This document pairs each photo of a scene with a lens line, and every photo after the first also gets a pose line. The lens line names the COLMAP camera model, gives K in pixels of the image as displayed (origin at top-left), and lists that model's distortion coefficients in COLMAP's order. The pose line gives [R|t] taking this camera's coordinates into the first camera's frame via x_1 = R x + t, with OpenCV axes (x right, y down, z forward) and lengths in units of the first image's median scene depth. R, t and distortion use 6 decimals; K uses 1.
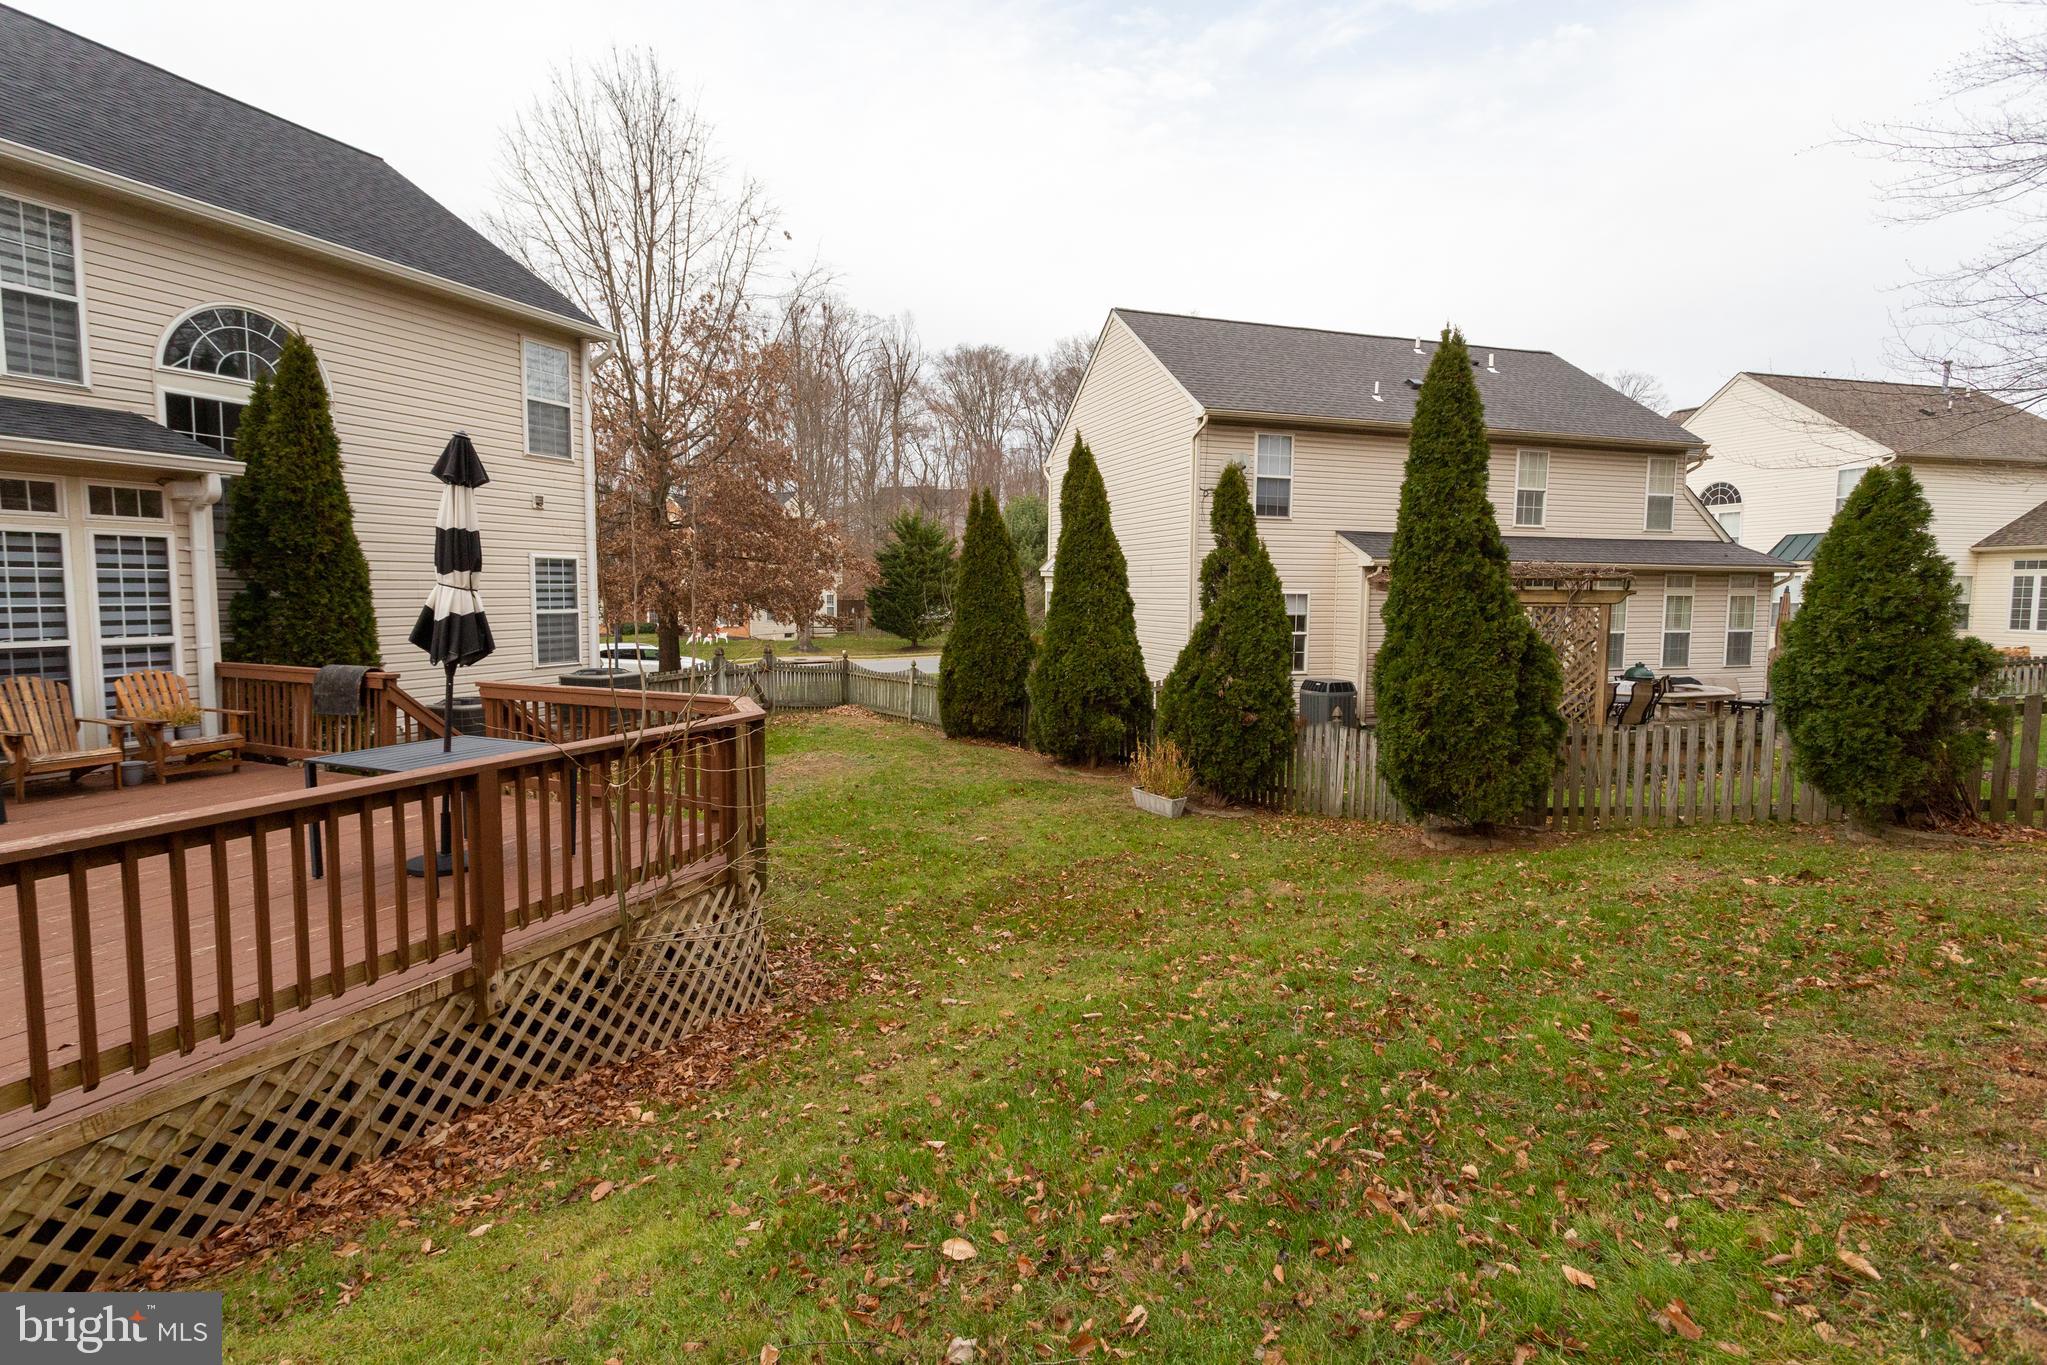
lens RADIAL K [[981.8, 0, 1022.4], [0, 981.8, 669.4], [0, 0, 1]] dist [-0.000476, 0.001069]
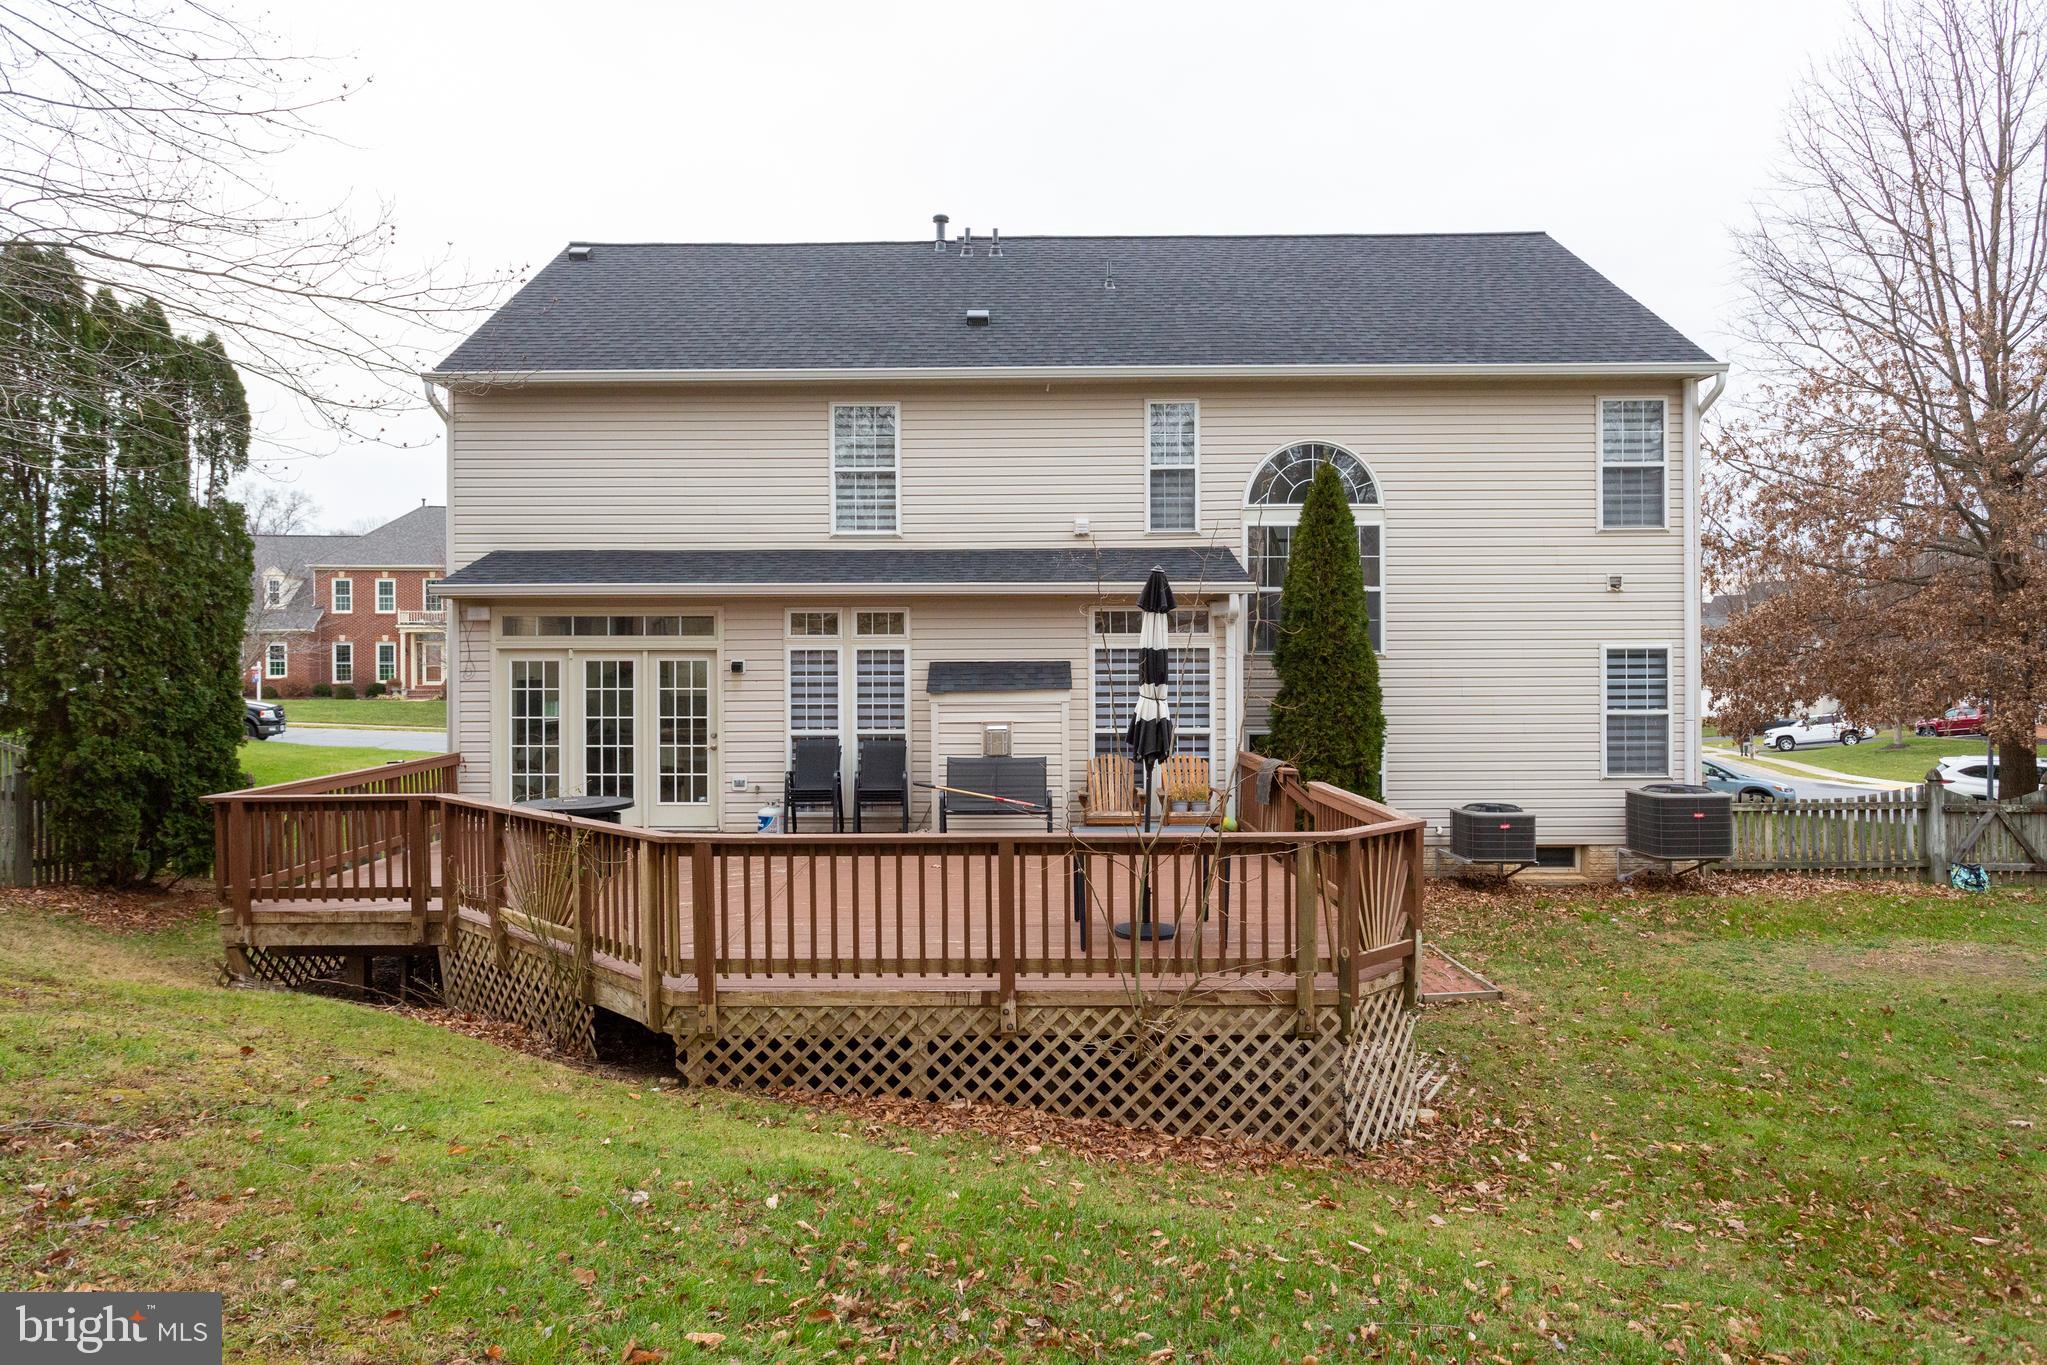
lens RADIAL K [[1268.2, 0, 1016.3], [0, 1268.2, 680.7], [0, 0, 1]] dist [-0.001974, 0.000596]
pose [[0.377098, 0.000479, -0.926173, 0.648815], [-0.068013, 0.997314, -0.027176, -0.042136], [0.923673, 0.073240, 0.376118, 0.225559]]
